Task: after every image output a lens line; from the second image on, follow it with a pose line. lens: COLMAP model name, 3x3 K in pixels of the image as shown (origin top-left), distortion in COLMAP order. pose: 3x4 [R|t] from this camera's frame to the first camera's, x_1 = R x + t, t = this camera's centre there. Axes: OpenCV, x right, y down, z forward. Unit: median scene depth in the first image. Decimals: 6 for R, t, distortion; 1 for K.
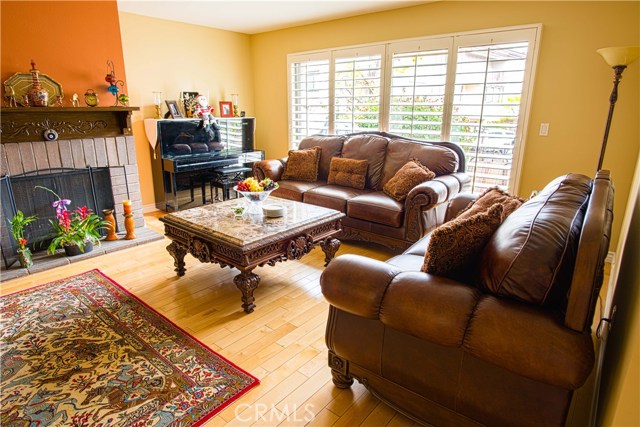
lens RADIAL K [[367.2, 0, 316.2], [0, 367.2, 214.5], [0, 0, 1]] dist [-0.027676, 0.003003]
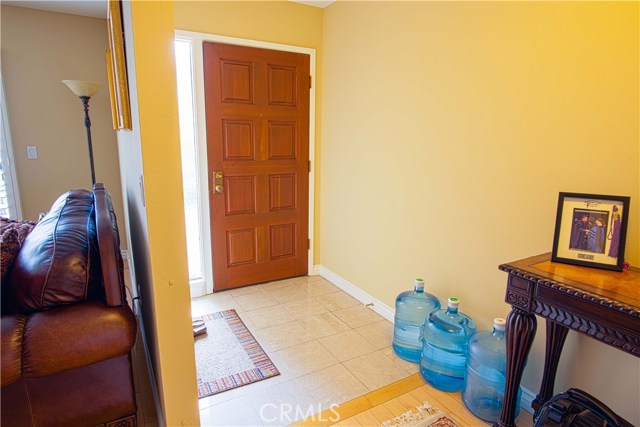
lens RADIAL K [[367.2, 0, 318.4], [0, 367.2, 214.5], [0, 0, 1]] dist [-0.027676, 0.003003]
pose [[0.341705, -0.189024, 0.920602, -0.116266], [0.242741, 0.964077, 0.107851, 0.034481], [-0.907918, 0.186614, 0.375314, -0.134670]]
